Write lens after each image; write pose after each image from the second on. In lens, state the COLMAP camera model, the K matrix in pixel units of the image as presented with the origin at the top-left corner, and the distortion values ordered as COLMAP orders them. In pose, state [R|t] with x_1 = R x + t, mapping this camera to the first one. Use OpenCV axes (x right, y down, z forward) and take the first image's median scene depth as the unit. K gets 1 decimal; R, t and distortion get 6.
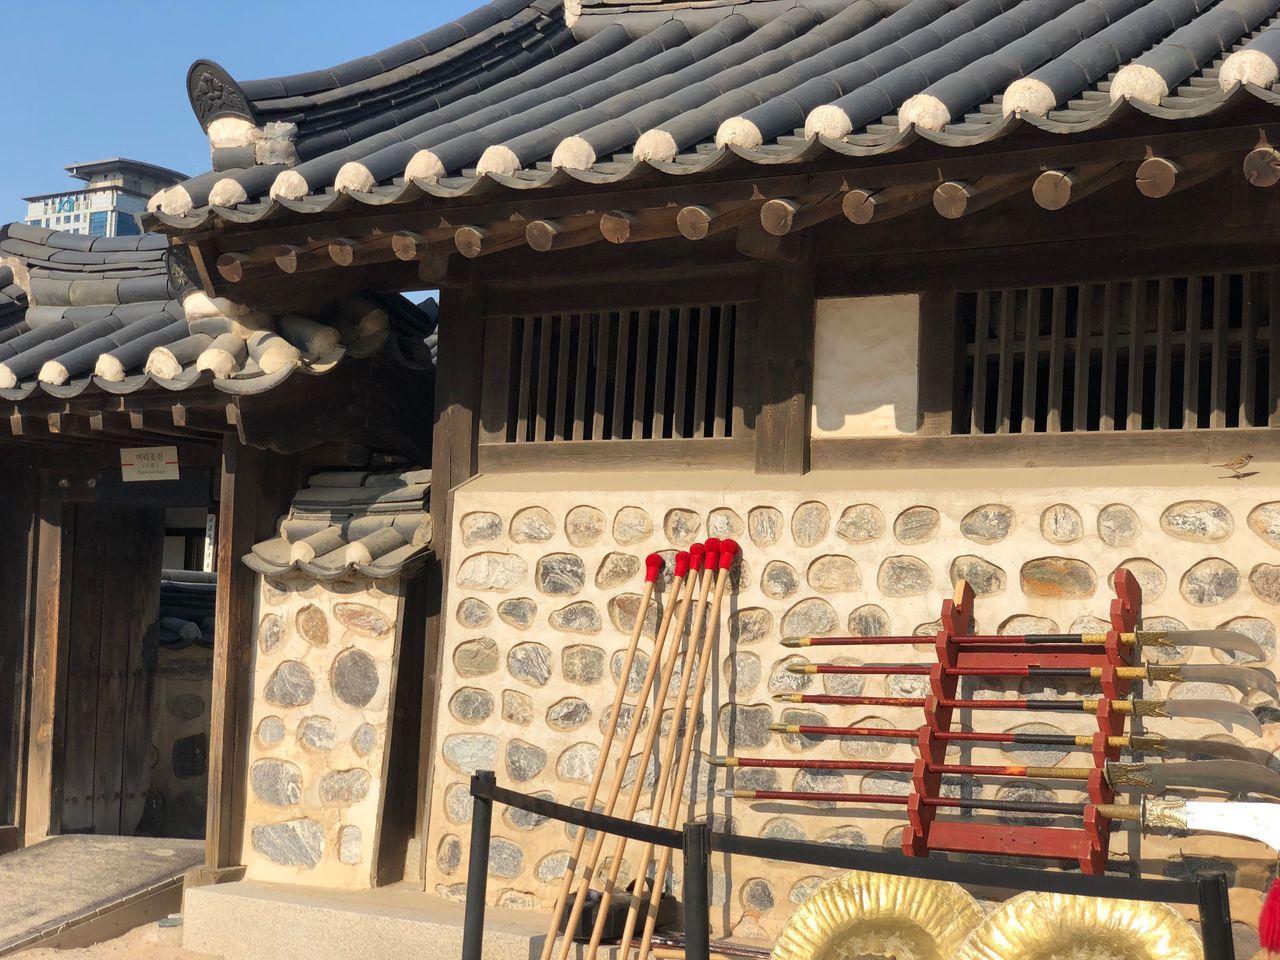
lens RADIAL K [[1940.7, 0, 641.4], [0, 1940.7, 488.7], [0, 0, 1]] dist [0.053358, 0.000000]
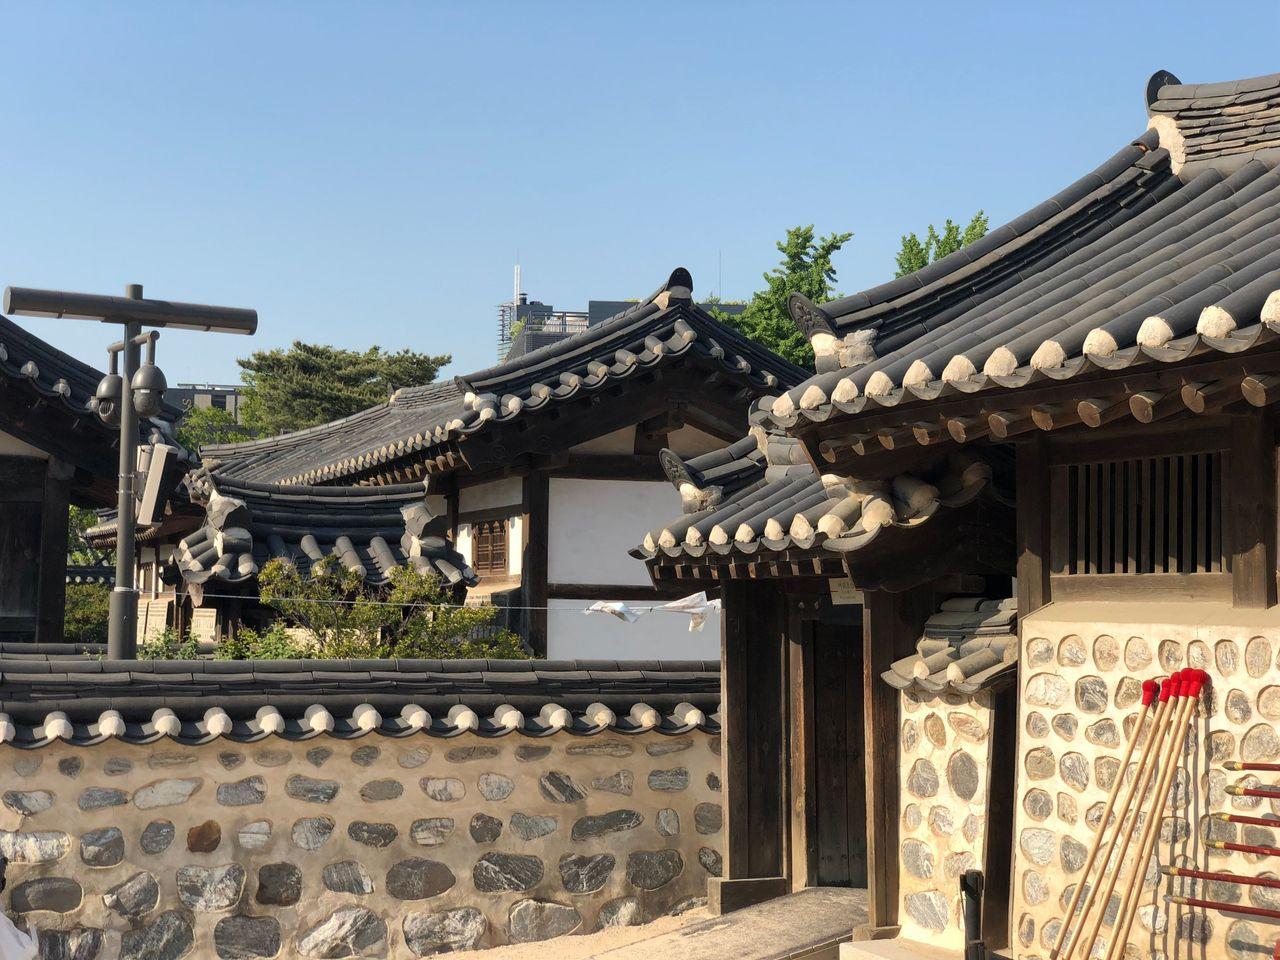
lens RADIAL K [[1940.7, 0, 641.5], [0, 1940.7, 474.9], [0, 0, 1]] dist [0.053358, 0.000000]
pose [[0.826896, -0.073091, -0.557584, 0.376340], [0.072926, 0.997082, -0.022553, -0.076470], [0.557606, -0.022013, 0.829814, -0.108646]]
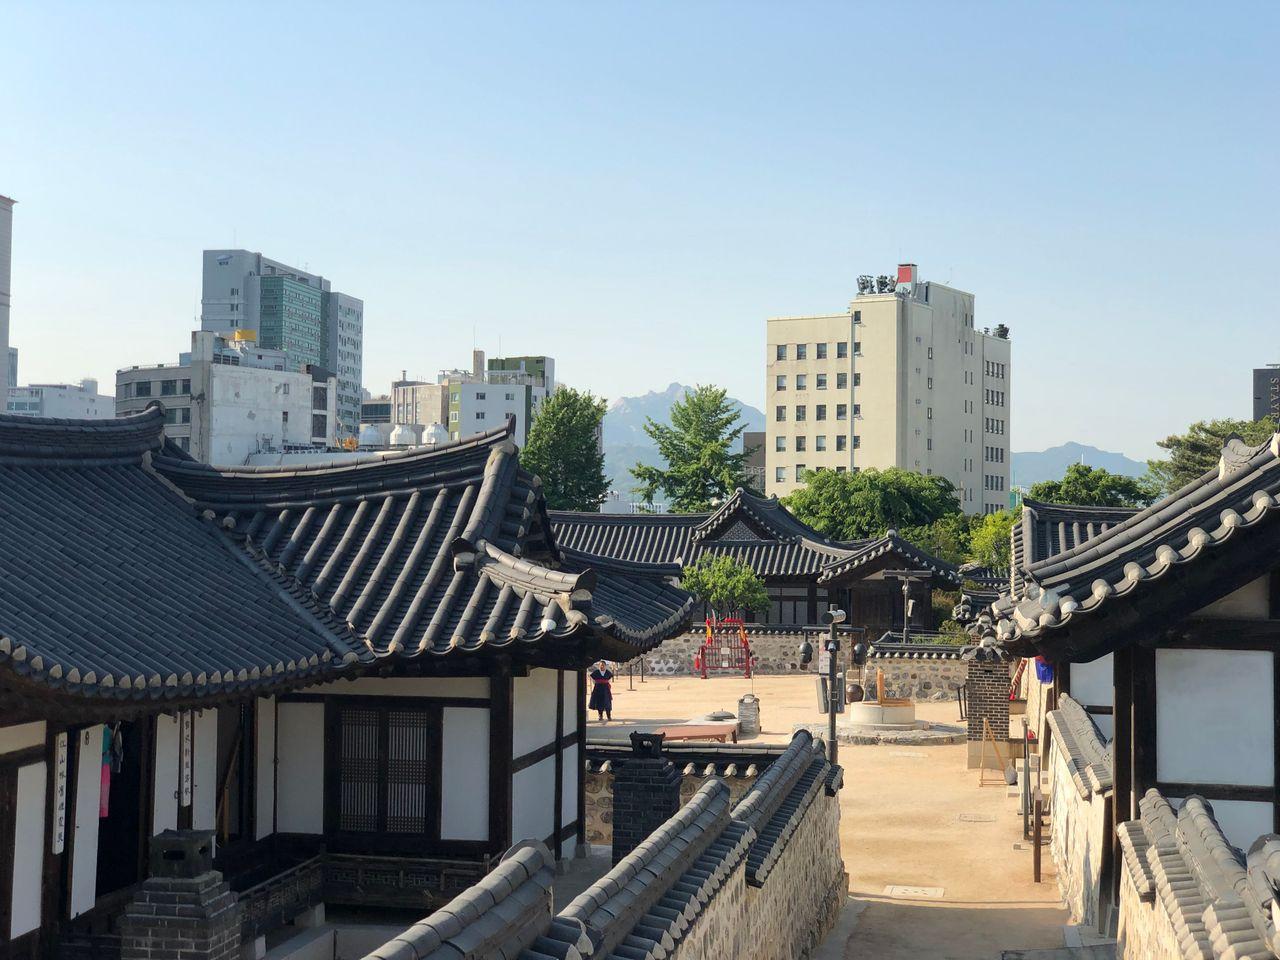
lens RADIAL K [[1940.7, 0, 640.4], [0, 1940.7, 480.1], [0, 0, 1]] dist [0.053358, 0.000000]
pose [[0.387034, -0.063411, -0.919883, 6.020651], [0.079365, 0.996221, -0.035281, -0.458628], [0.918644, -0.059351, 0.390604, -3.078733]]
